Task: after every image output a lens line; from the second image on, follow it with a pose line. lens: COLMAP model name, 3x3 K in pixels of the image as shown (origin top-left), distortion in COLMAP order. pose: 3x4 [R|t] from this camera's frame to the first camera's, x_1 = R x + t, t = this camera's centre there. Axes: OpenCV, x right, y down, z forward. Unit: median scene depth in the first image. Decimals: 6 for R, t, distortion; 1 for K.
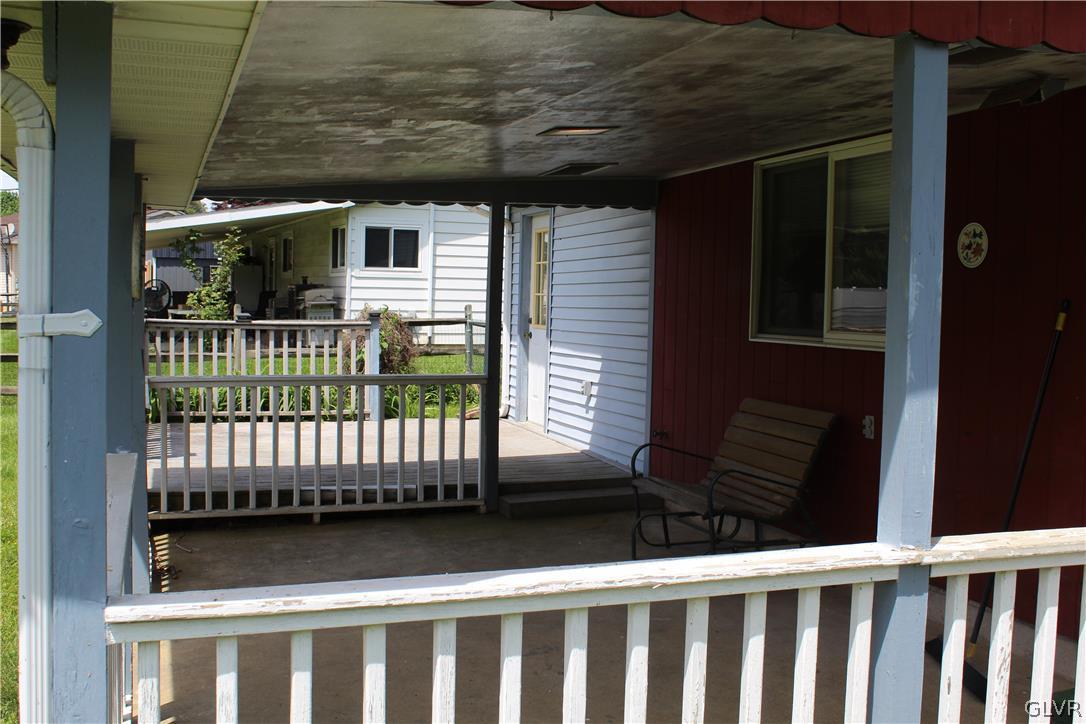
lens RADIAL K [[1122.1, 0, 543.0], [0, 1122.1, 362.0], [0, 0, 1]] dist [-0.096057, 0.007446]
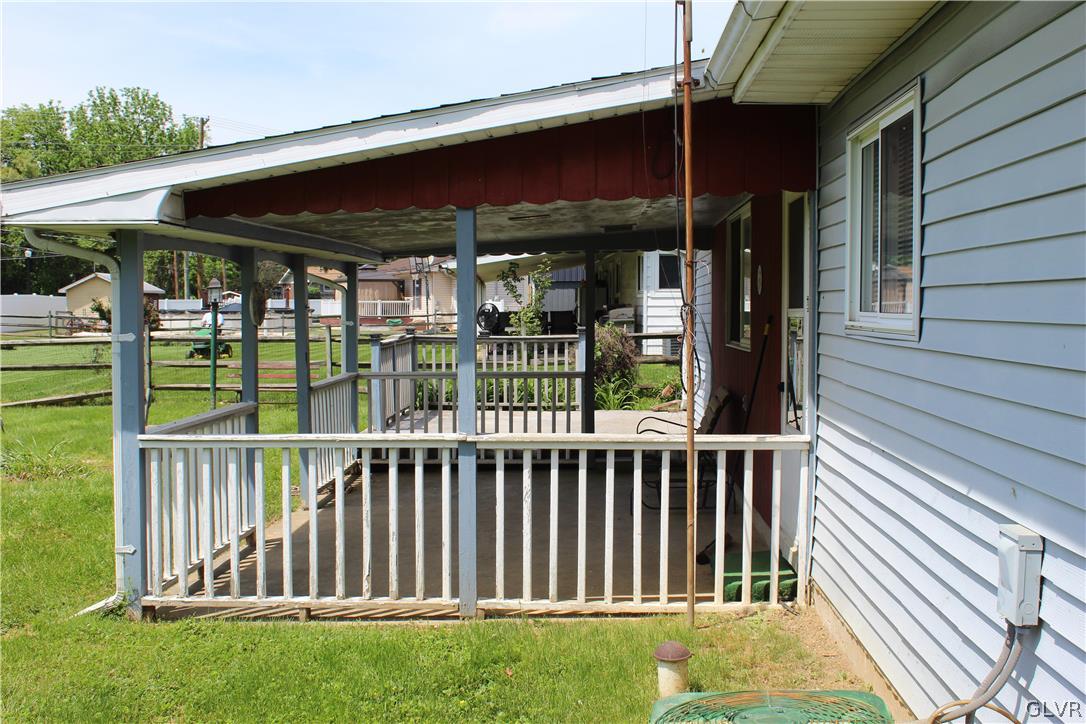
lens RADIAL K [[1122.1, 0, 543.0], [0, 1122.1, 362.0], [0, 0, 1]] dist [-0.096057, 0.007446]
pose [[0.926604, -0.004216, -0.376015, 0.302526], [-0.000587, 0.999920, -0.012658, 0.011936], [0.376038, 0.011949, 0.926527, -0.234934]]
